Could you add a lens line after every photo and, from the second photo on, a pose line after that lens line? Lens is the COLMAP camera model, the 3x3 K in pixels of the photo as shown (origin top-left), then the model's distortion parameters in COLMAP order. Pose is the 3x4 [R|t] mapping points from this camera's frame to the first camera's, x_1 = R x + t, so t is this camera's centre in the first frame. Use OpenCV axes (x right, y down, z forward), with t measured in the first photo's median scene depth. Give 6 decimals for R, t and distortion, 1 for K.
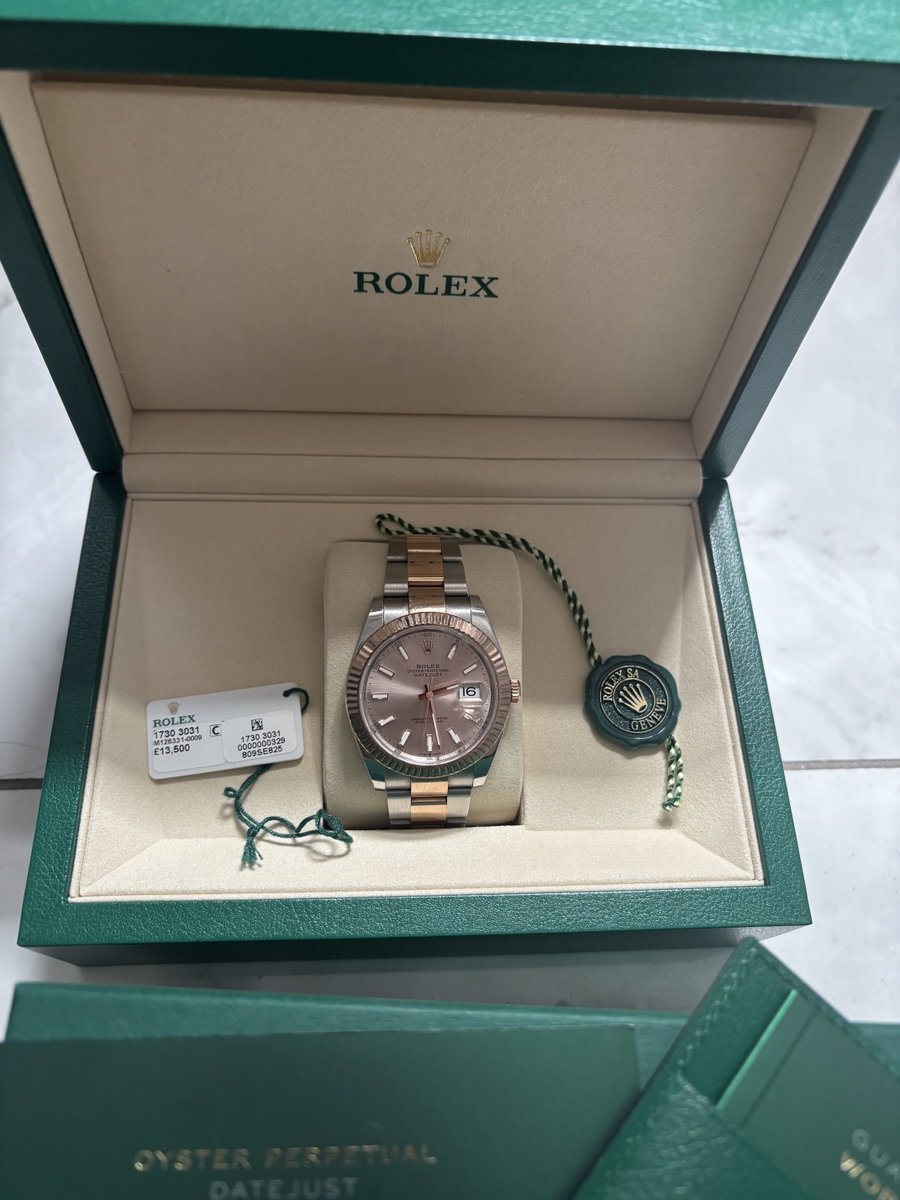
lens RADIAL K [[923.0, 0, 450.0], [0, 923.0, 600.0], [0, 0, 1]] dist [0.000239, -0.003562]
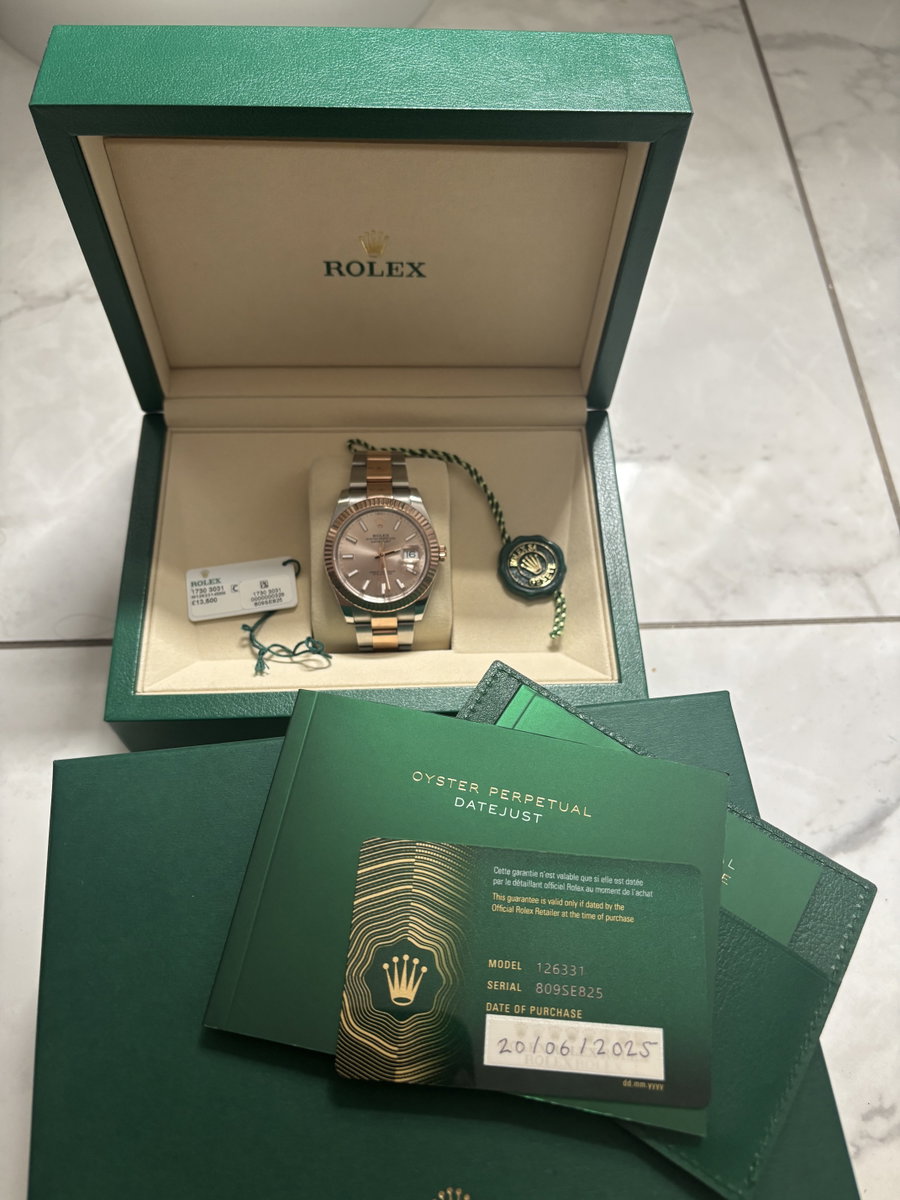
lens RADIAL K [[912.6, 0, 447.7], [0, 912.6, 601.9], [0, 0, 1]] dist [0.082514, -0.144830]
pose [[0.999568, -0.019221, -0.022213, 0.105363], [0.019268, 0.999813, 0.001917, 0.166543], [0.022172, -0.002344, 0.999751, -0.407232]]
